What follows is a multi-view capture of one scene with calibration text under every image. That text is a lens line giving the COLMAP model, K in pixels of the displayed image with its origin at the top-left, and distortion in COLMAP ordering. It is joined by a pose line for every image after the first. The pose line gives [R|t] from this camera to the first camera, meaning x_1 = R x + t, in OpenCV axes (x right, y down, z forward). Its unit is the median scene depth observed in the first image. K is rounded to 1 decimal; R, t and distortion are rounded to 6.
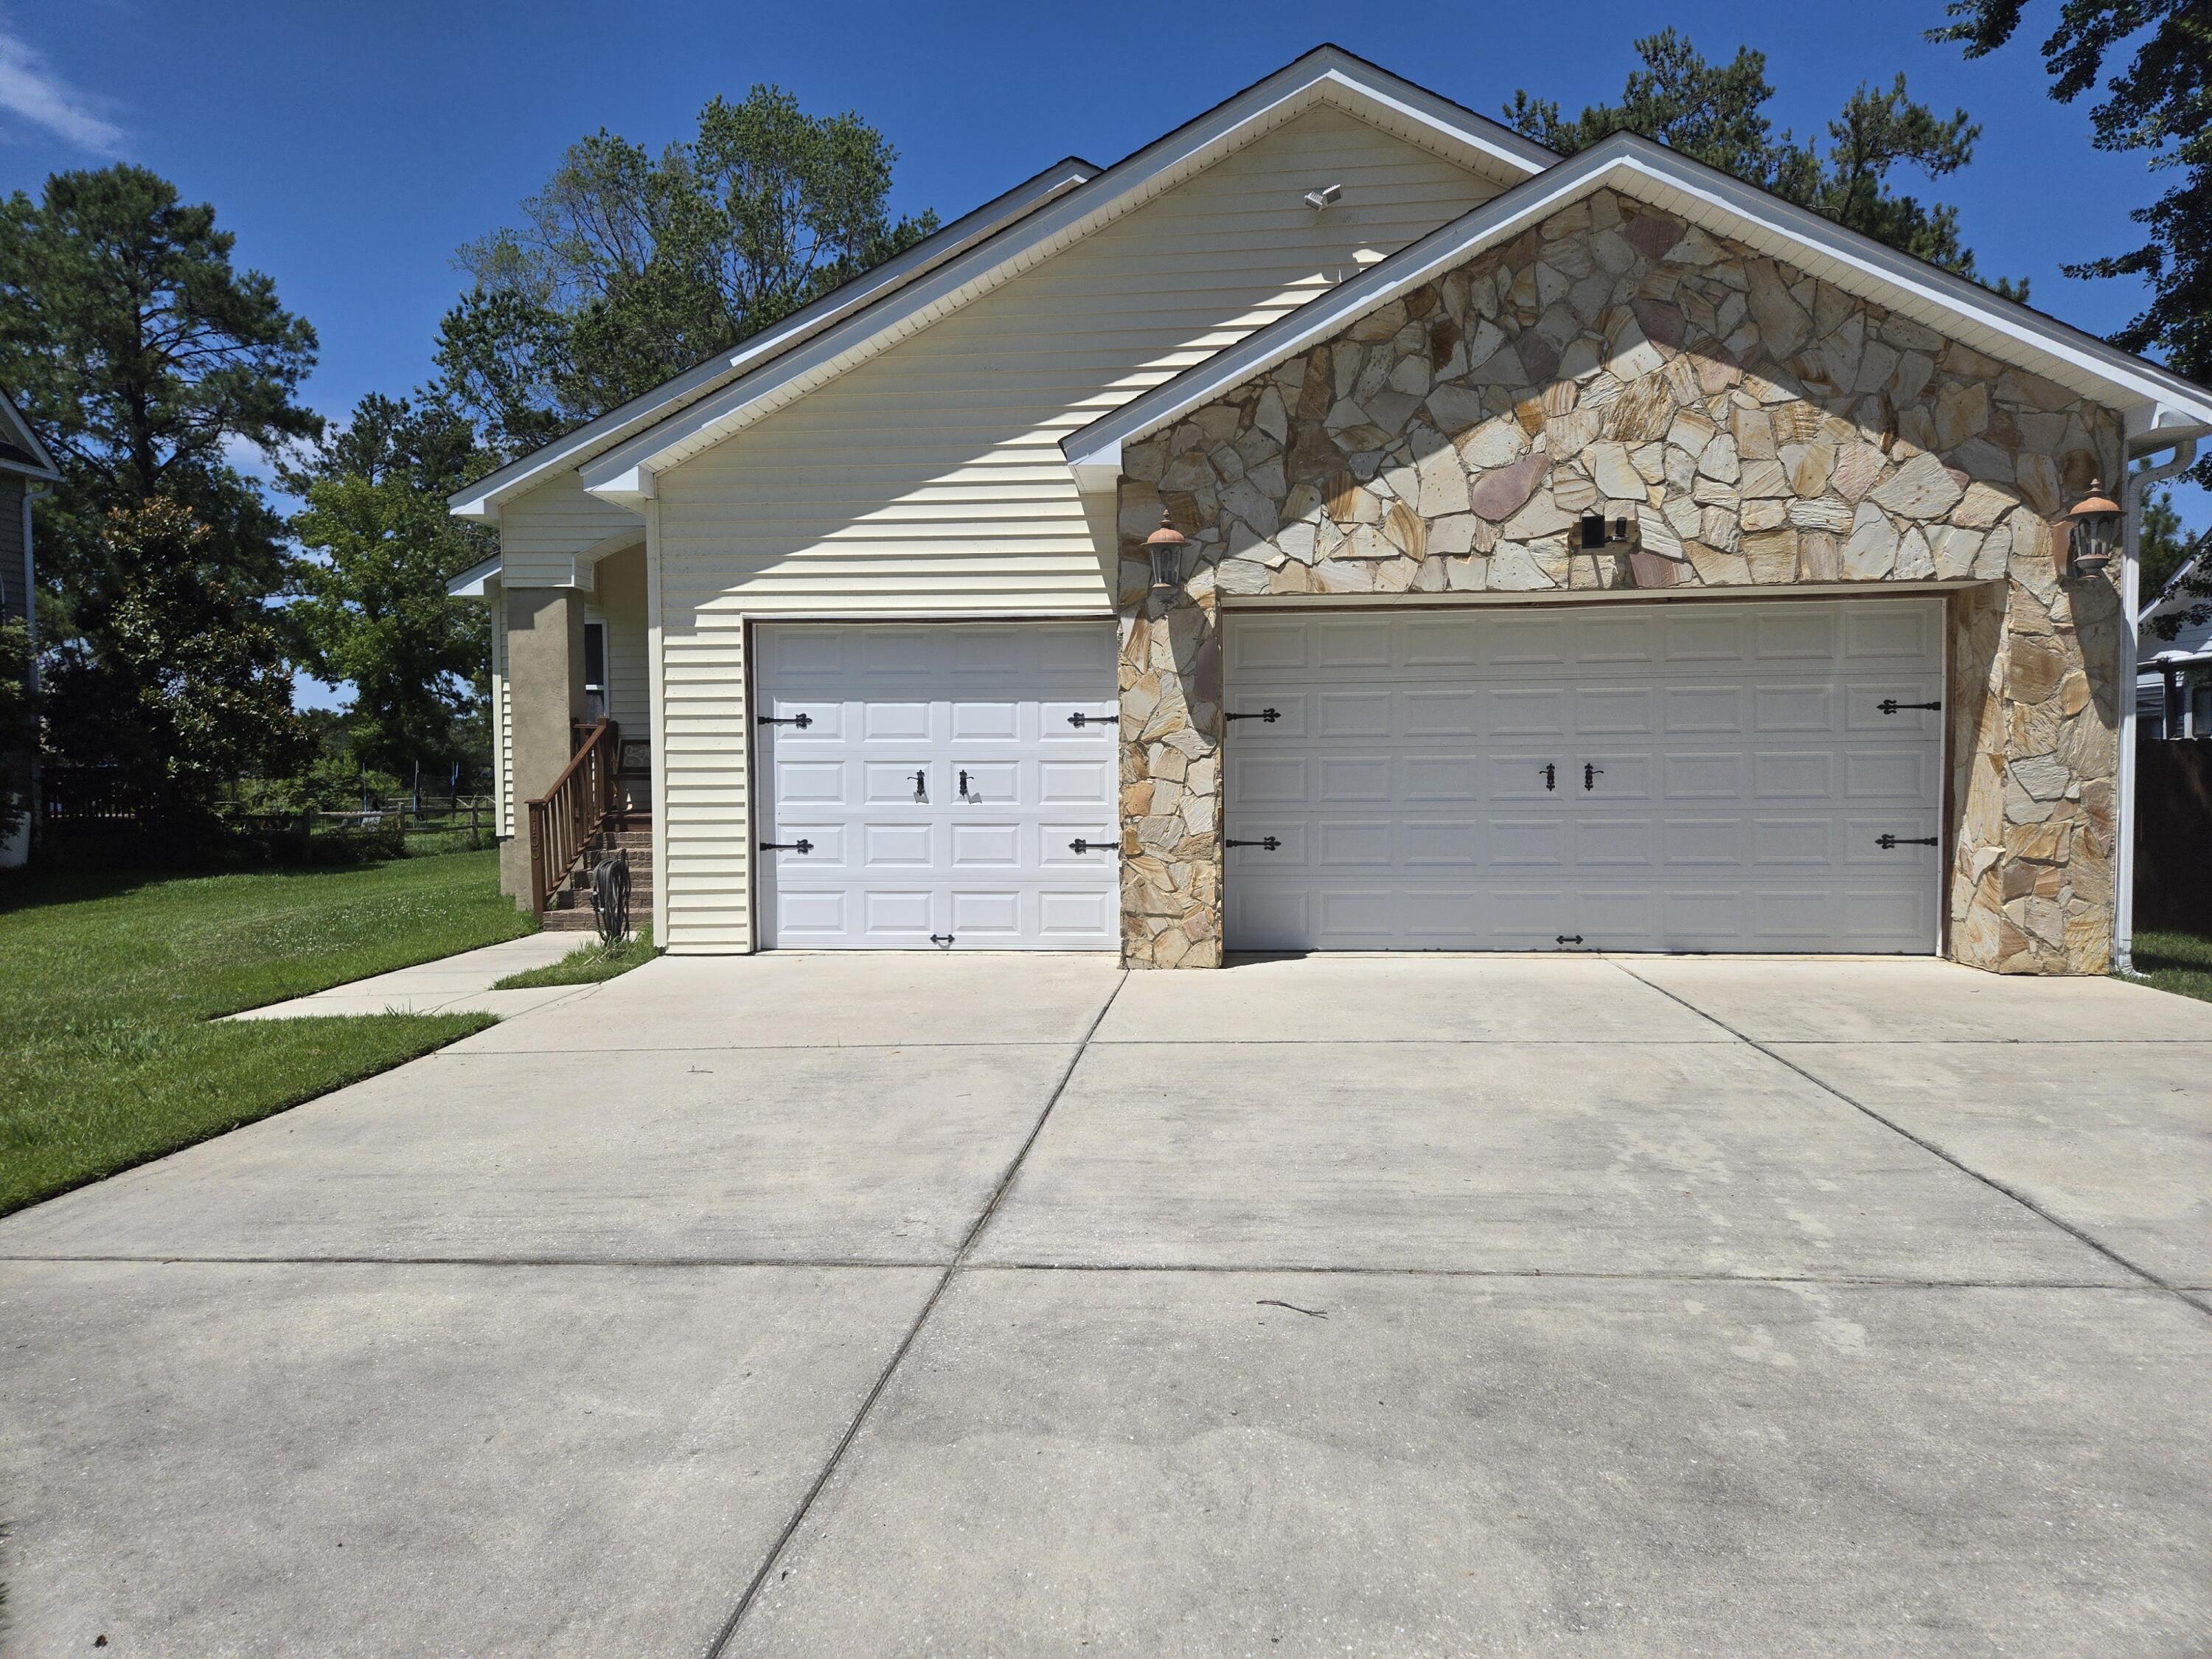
lens RADIAL K [[1477.9, 0, 1099.5], [0, 1477.9, 809.1], [0, 0, 1]] dist [0.076991, -0.062850]
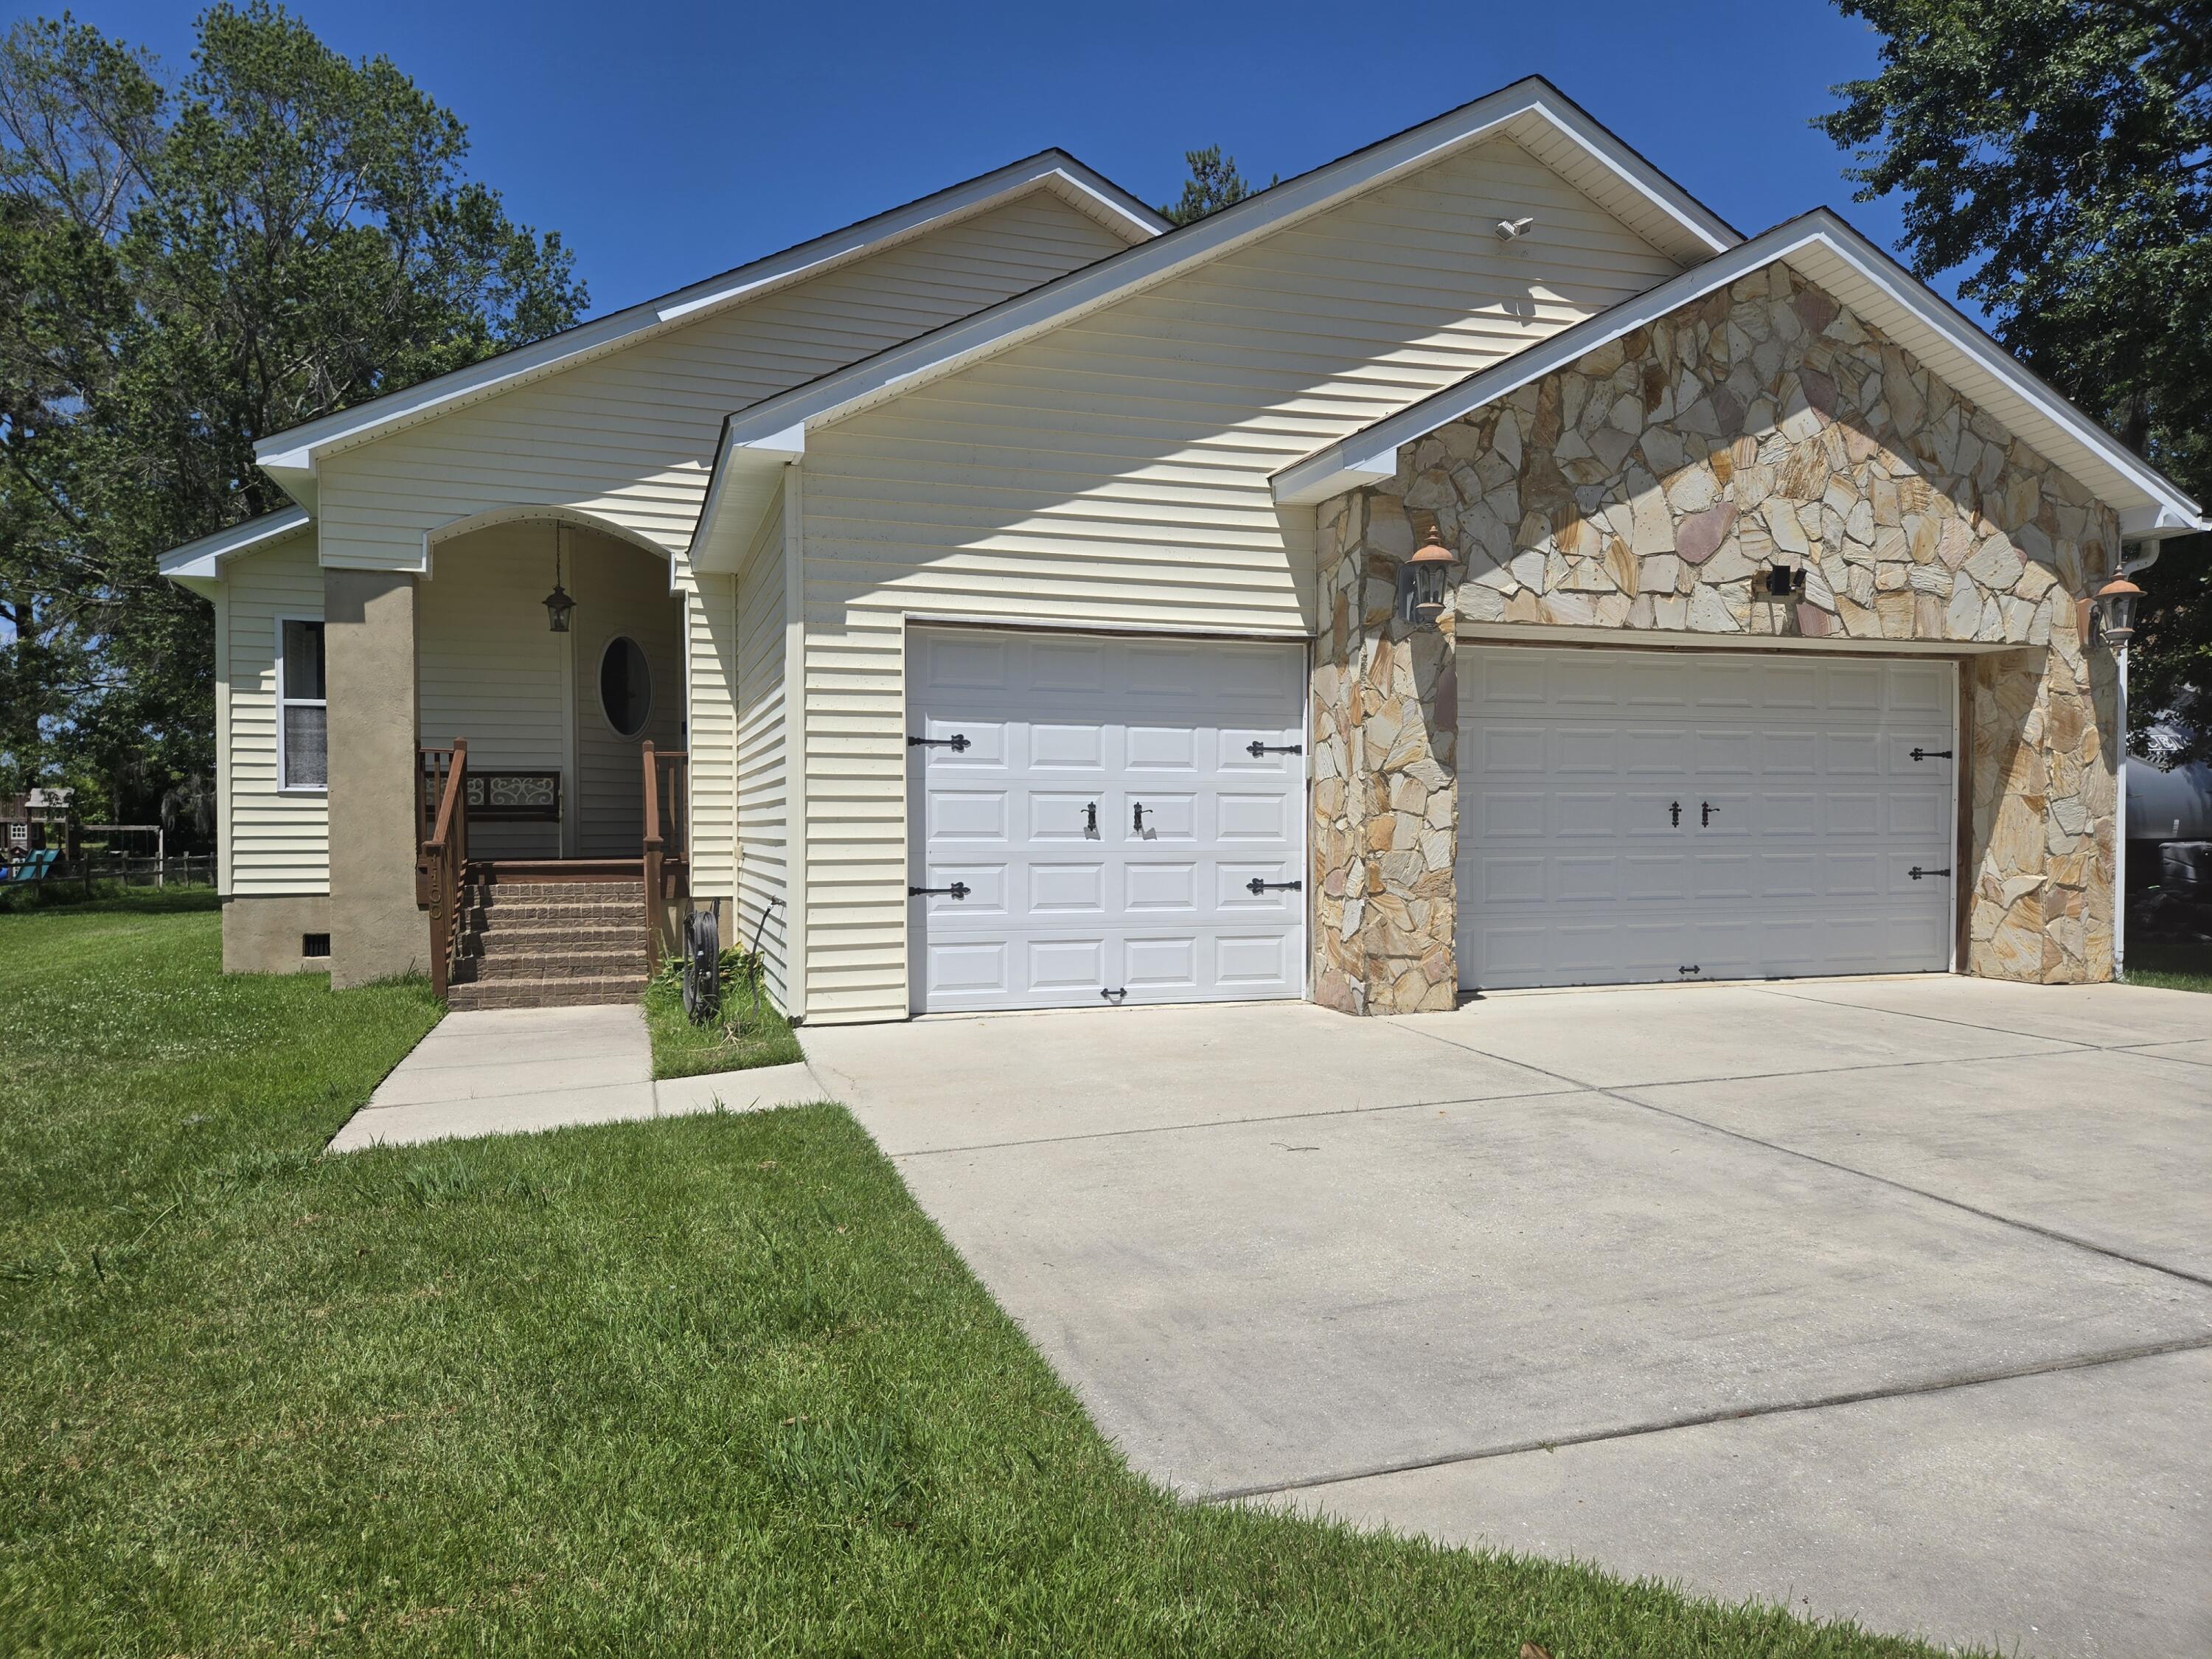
lens RADIAL K [[1477.9, 0, 1103.0], [0, 1477.9, 839.8], [0, 0, 1]] dist [0.076991, -0.062850]
pose [[0.917652, 0.001165, 0.397383, -0.515221], [0.007670, 0.999757, -0.020643, 0.015937], [-0.397311, 0.021991, 0.917421, 0.212737]]
